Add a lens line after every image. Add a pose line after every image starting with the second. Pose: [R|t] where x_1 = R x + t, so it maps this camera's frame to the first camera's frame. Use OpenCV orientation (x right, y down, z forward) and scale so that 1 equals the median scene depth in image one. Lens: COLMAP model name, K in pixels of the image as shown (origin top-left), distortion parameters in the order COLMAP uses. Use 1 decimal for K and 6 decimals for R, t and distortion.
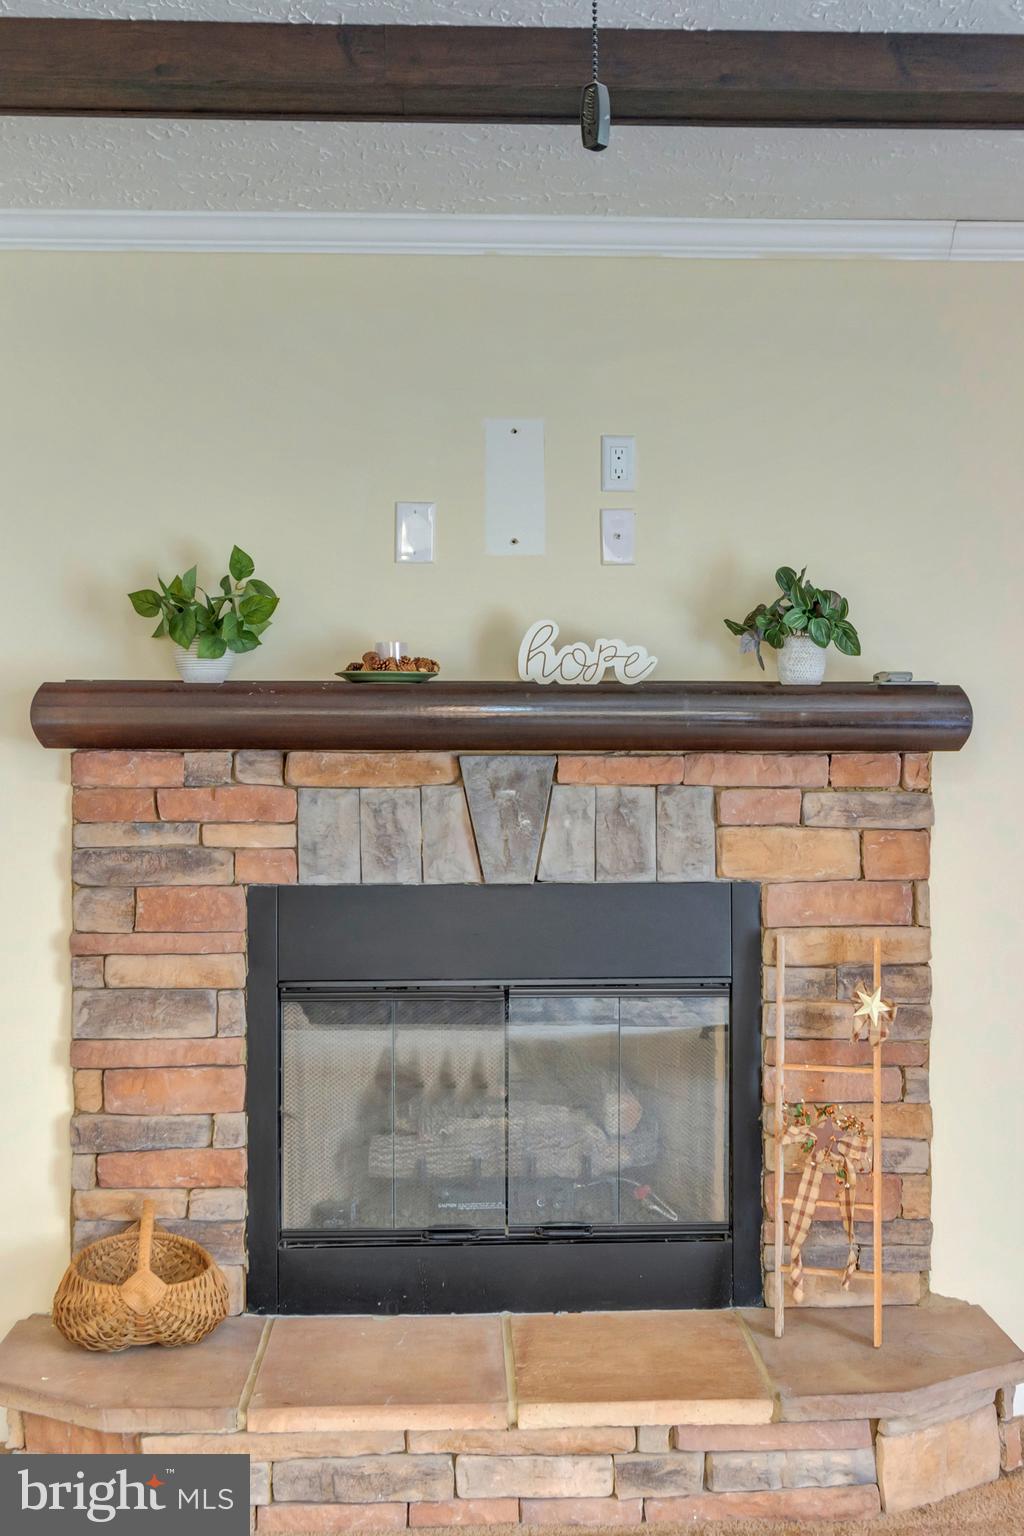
lens RADIAL K [[1097.5, 0, 510.1], [0, 1097.5, 763.5], [0, 0, 1]] dist [-0.011037, 0.014874]
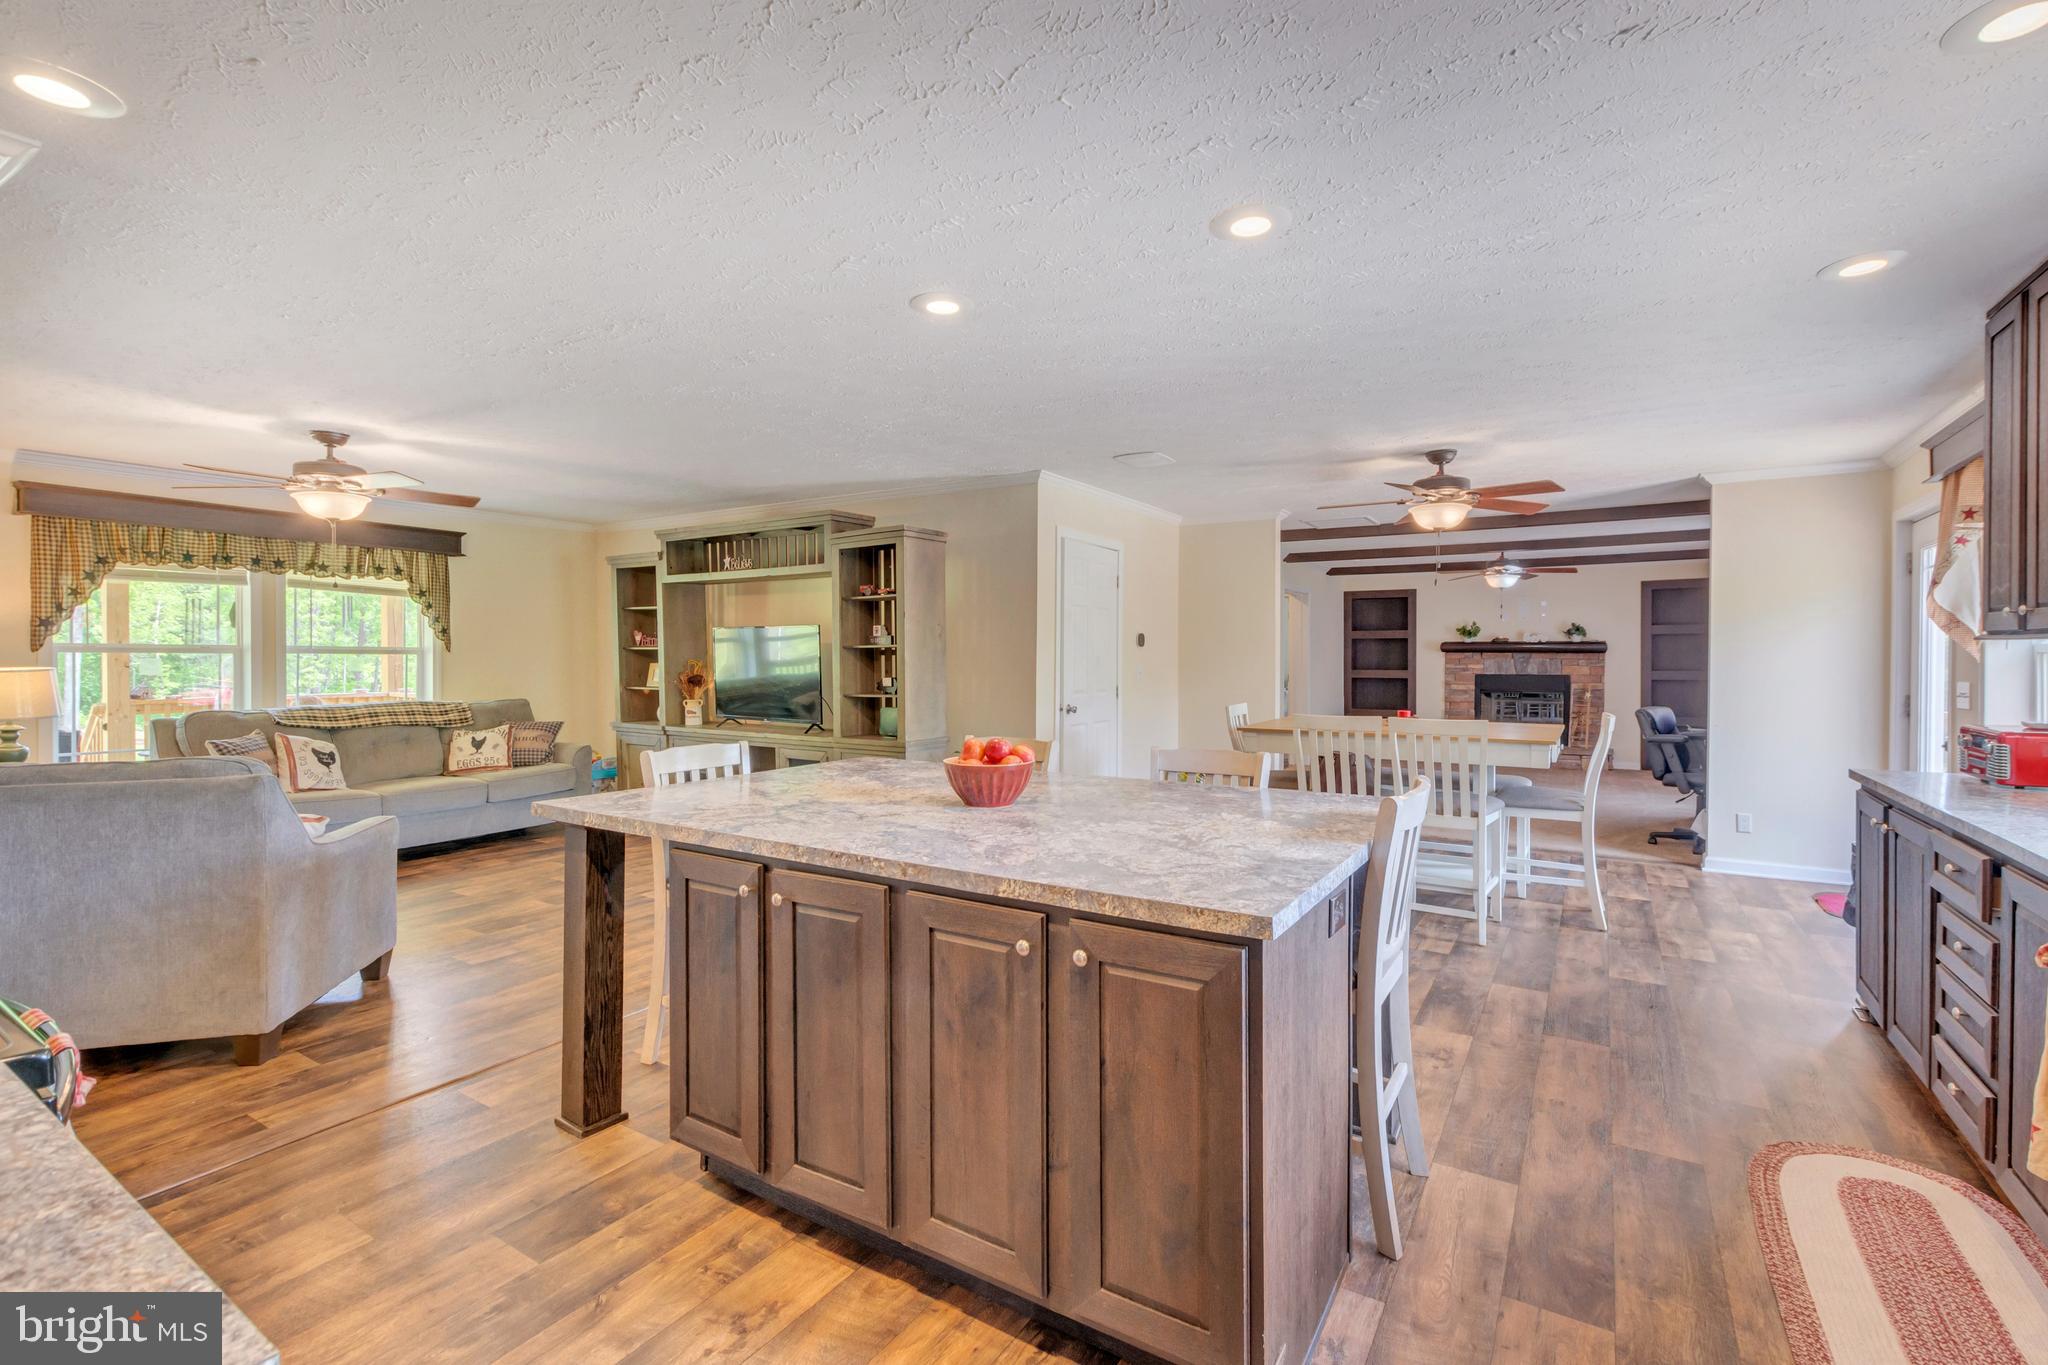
lens RADIAL K [[918.4, 0, 1020.7], [0, 918.4, 668.0], [0, 0, 1]] dist [0.008029, -0.002273]
pose [[0.821866, 0.011133, -0.569572, 0.638664], [-0.010924, 0.999933, 0.003782, 0.085889], [0.569576, 0.003114, 0.821933, -4.918863]]
